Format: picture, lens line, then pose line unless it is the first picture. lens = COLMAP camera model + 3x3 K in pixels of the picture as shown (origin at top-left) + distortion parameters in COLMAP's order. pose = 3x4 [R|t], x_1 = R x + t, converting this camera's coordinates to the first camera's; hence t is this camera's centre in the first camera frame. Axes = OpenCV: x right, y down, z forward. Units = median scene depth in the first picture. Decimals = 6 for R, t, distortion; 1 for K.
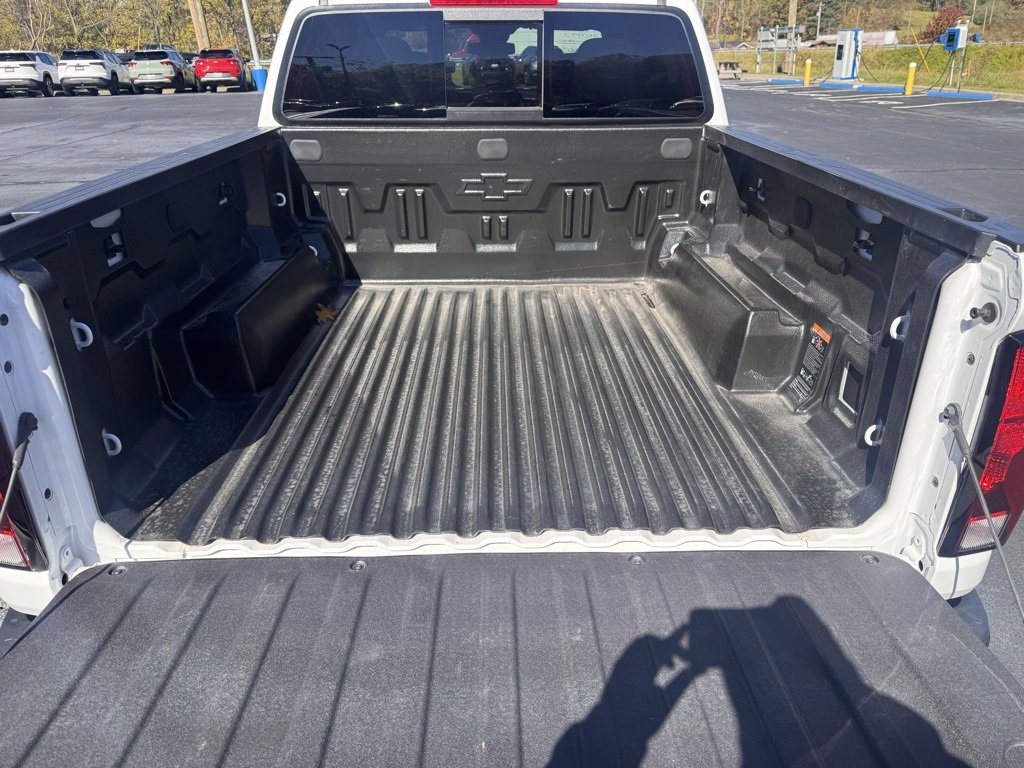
lens RADIAL K [[731.7, 0, 512.0], [0, 731.7, 384.0], [0, 0, 1]] dist [-0.008028, -0.000865]
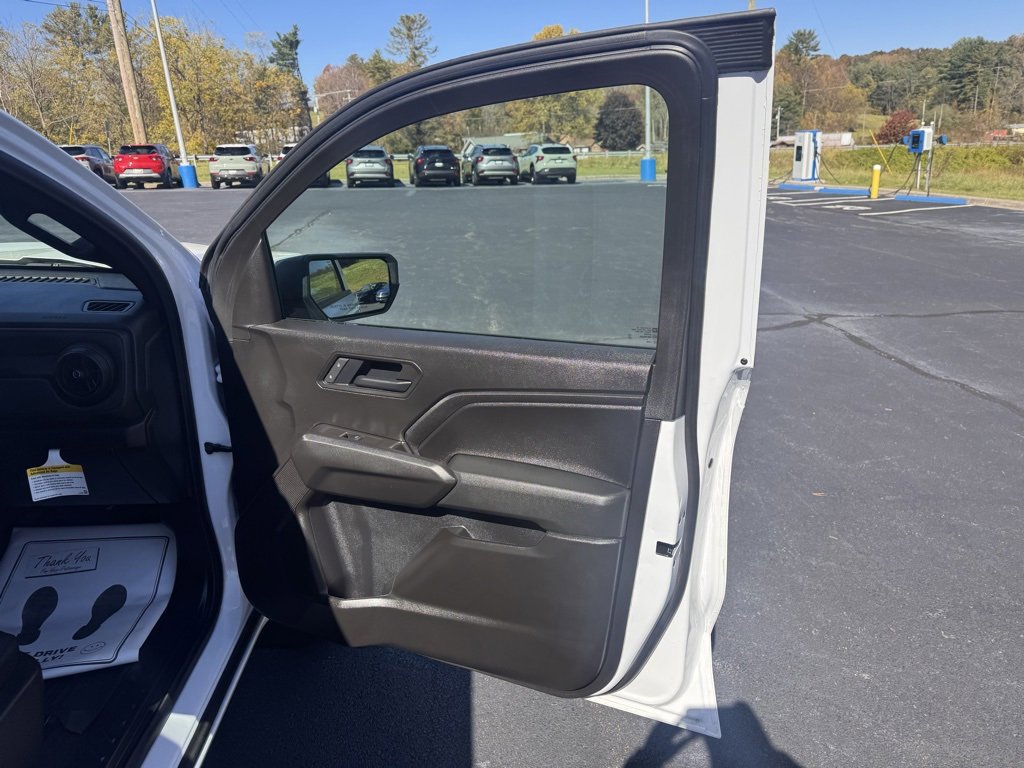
lens RADIAL K [[716.9, 0, 516.9], [0, 716.9, 367.7], [0, 0, 1]] dist [0.000984, -0.007466]
pose [[0.999601, -0.000433, 0.028226, 0.048653], [0.004107, 0.991471, -0.130262, -0.050218], [-0.027929, 0.130326, 0.991078, 0.104812]]
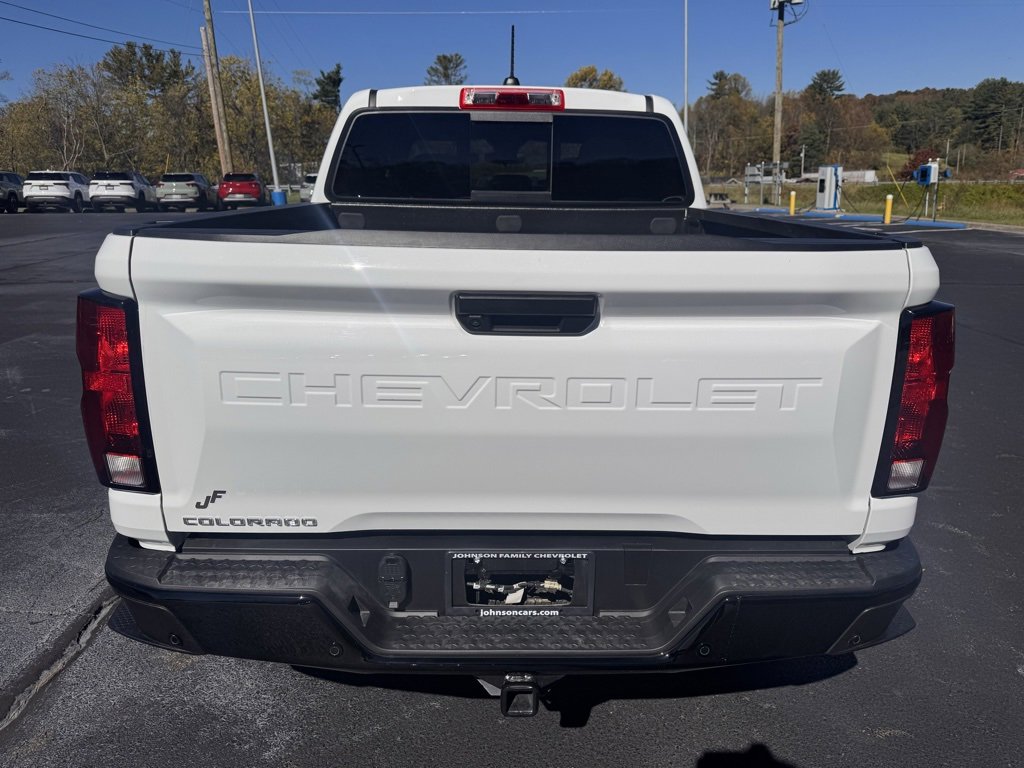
lens RADIAL K [[733.1, 0, 512.0], [0, 733.1, 384.0], [0, 0, 1]] dist [-0.008925, 0.002697]
pose [[0.999855, 0.016967, 0.001110, -0.001642], [-0.016569, 0.986921, -0.160350, 0.011537], [-0.003816, 0.160308, 0.987060, -0.011855]]
